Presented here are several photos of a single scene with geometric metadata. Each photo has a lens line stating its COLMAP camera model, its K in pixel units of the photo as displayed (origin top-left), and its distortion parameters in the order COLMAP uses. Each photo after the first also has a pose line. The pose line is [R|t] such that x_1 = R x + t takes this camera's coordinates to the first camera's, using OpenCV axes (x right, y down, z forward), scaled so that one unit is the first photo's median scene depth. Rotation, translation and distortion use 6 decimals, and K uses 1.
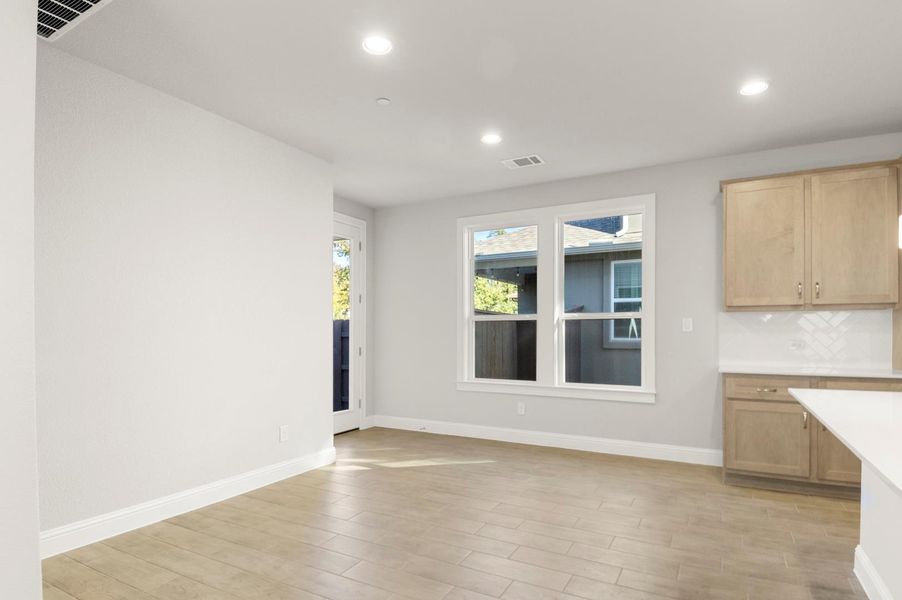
lens RADIAL K [[481.7, 0, 466.2], [0, 481.7, 334.6], [0, 0, 1]] dist [-0.000744, -0.032886]
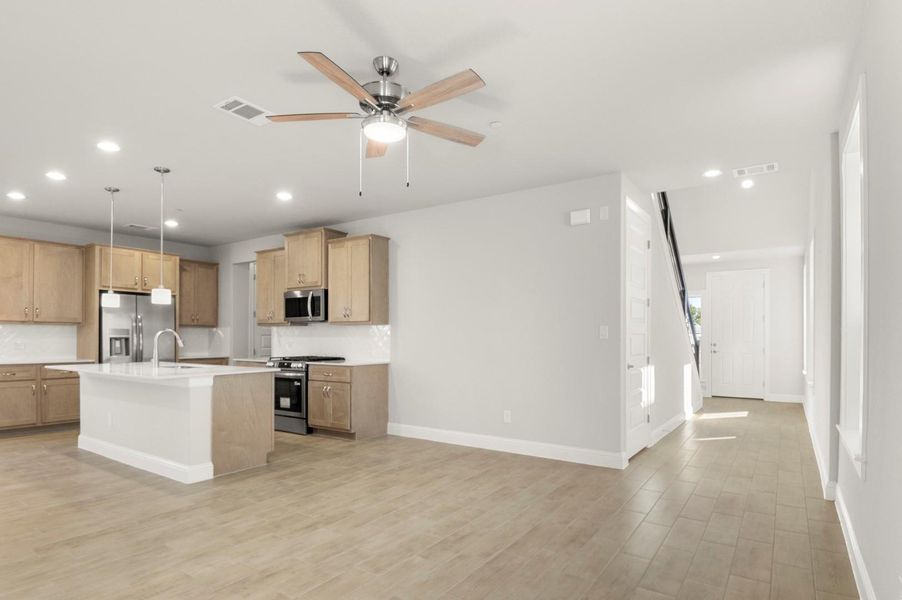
lens RADIAL K [[481.7, 0, 466.2], [0, 481.7, 334.6], [0, 0, 1]] dist [-0.000744, -0.032886]
pose [[0.070342, 0.006040, 0.997505, -0.771233], [0.002117, 0.999979, -0.006205, -0.003183], [-0.997521, 0.002548, 0.070328, -0.595424]]
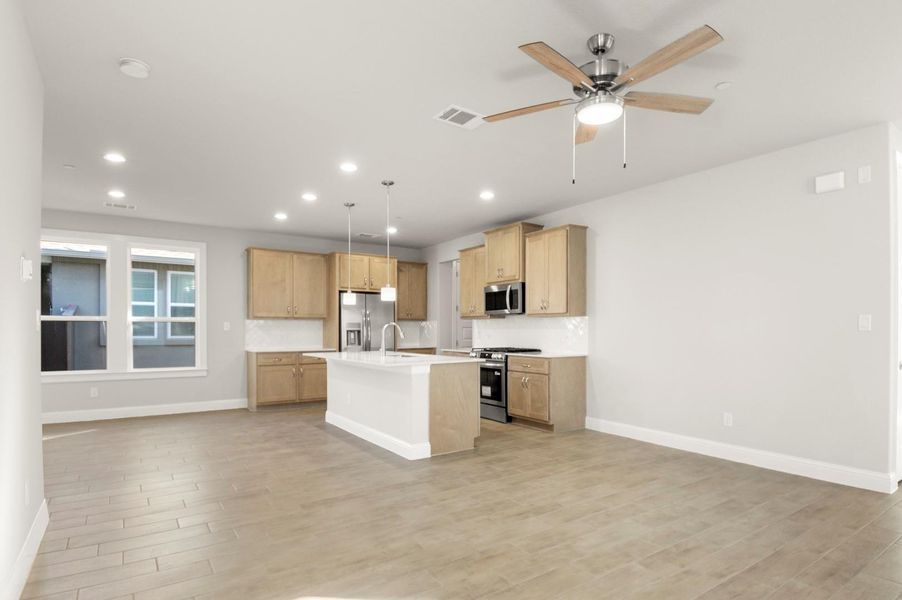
lens RADIAL K [[477.7, 0, 450.8], [0, 477.7, 330.4], [0, 0, 1]] dist [0.001970, -0.031359]
pose [[0.459422, -0.002475, 0.888215, -0.763666], [0.004921, 0.999988, 0.000241, -0.003237], [-0.888204, 0.004260, 0.459429, -0.528939]]
